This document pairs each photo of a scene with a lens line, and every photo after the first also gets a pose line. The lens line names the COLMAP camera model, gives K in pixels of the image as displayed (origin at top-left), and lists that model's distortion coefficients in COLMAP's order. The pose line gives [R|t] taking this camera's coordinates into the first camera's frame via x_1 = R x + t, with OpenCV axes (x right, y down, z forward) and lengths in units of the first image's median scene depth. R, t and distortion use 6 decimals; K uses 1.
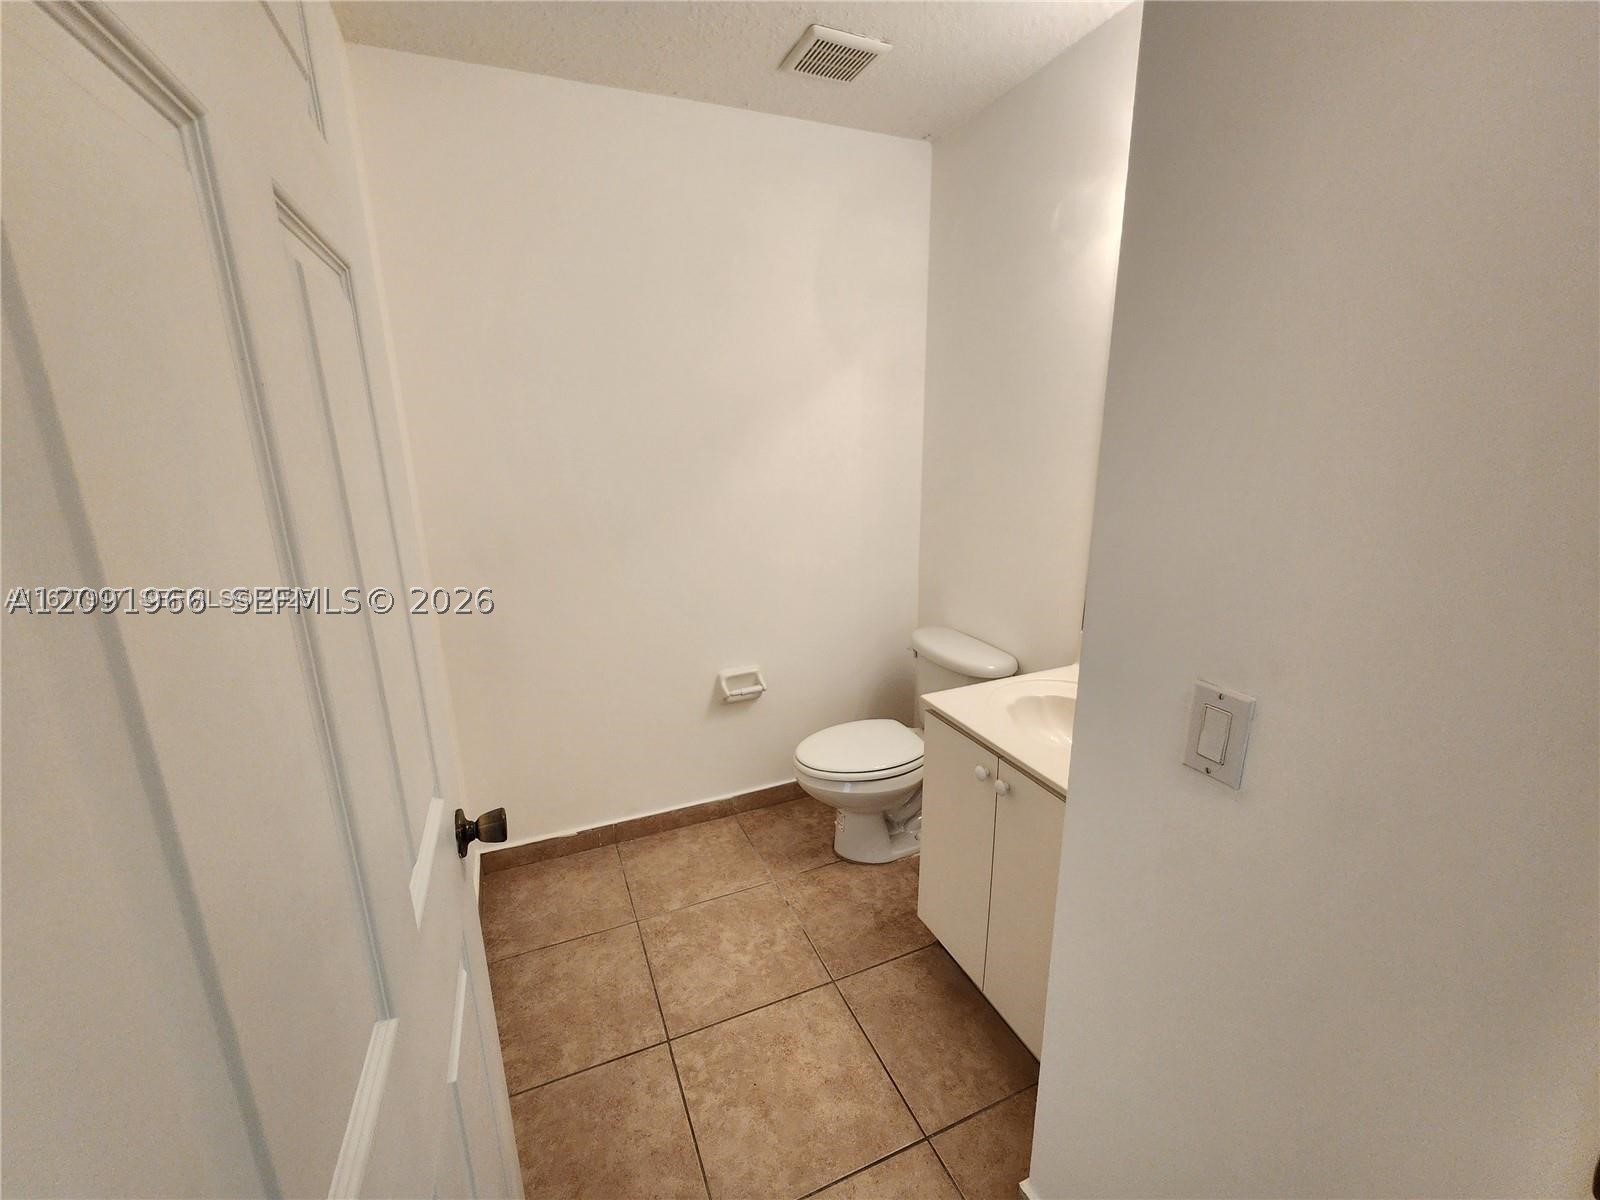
lens RADIAL K [[655.5, 0, 799.4], [0, 655.5, 604.0], [0, 0, 1]] dist [-0.002801, -0.000182]
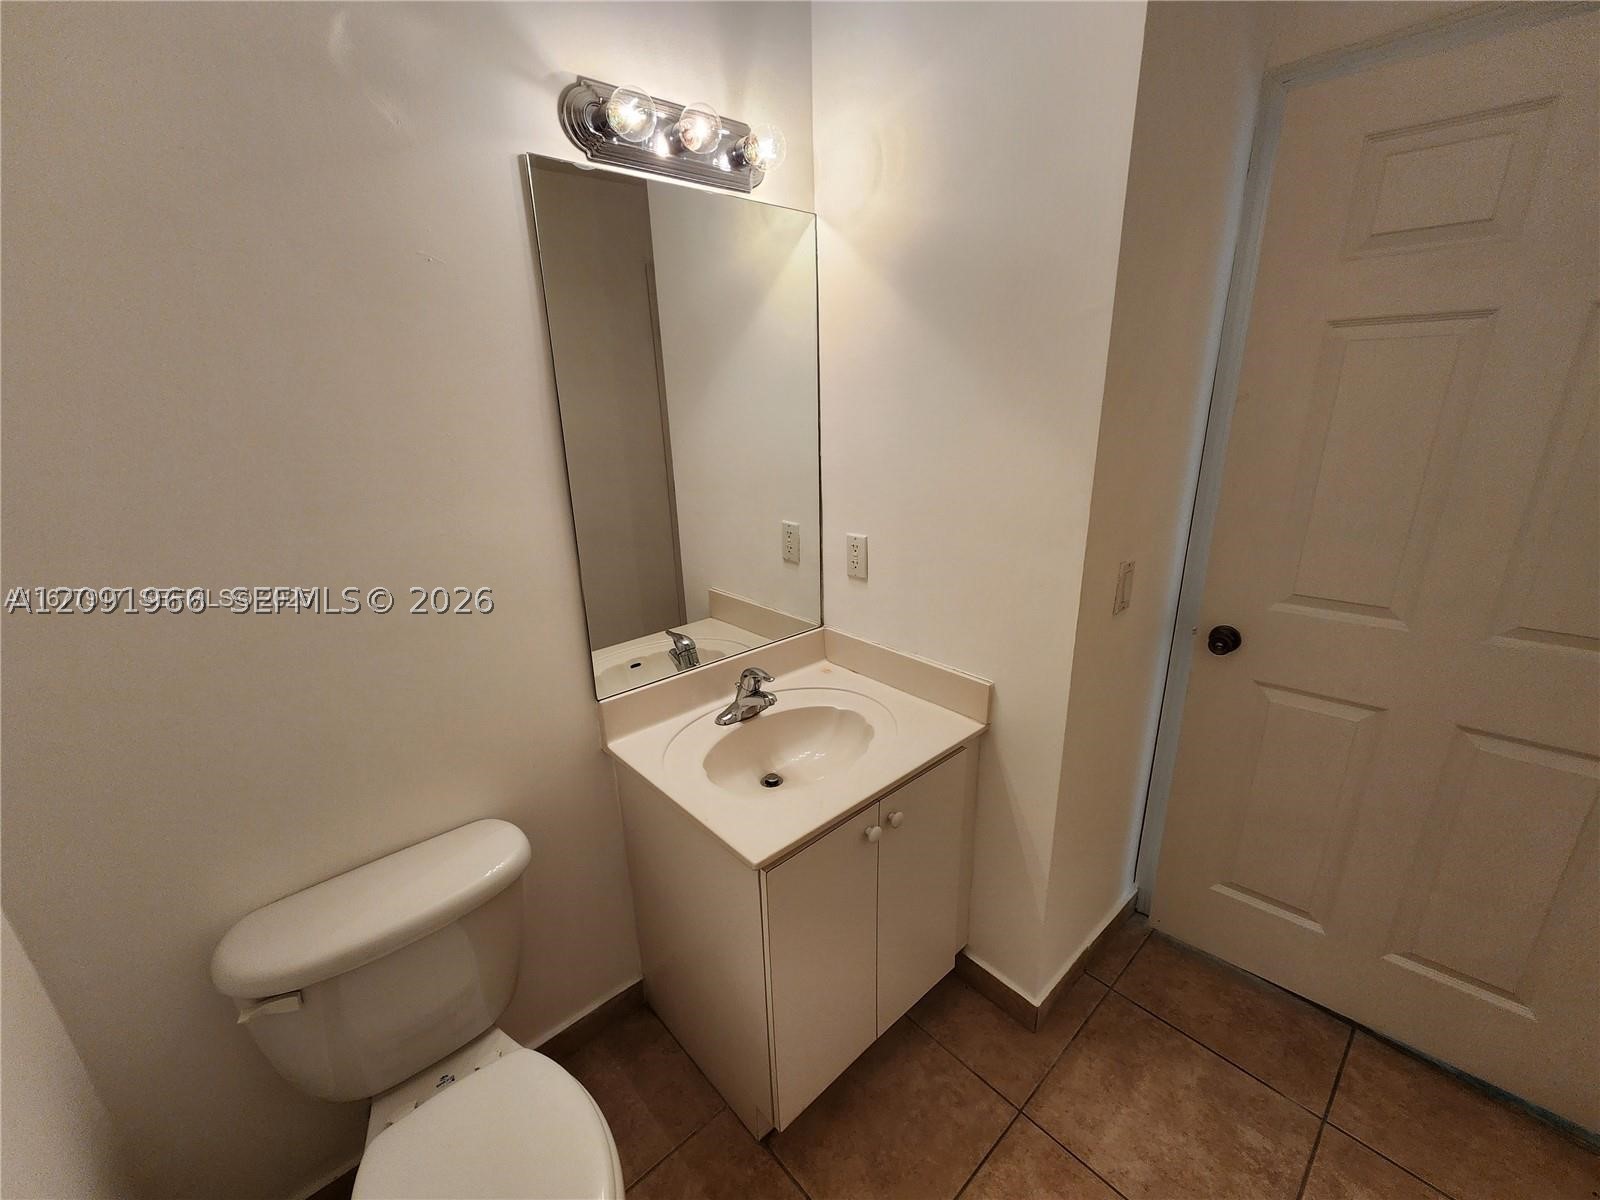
lens RADIAL K [[655.5, 0, 800.1], [0, 655.5, 605.7], [0, 0, 1]] dist [-0.002801, -0.000182]
pose [[-0.327569, -0.273280, 0.904443, -0.389537], [0.260624, 0.893984, 0.364512, -0.351348], [-0.908171, 0.355122, -0.221618, 1.200810]]
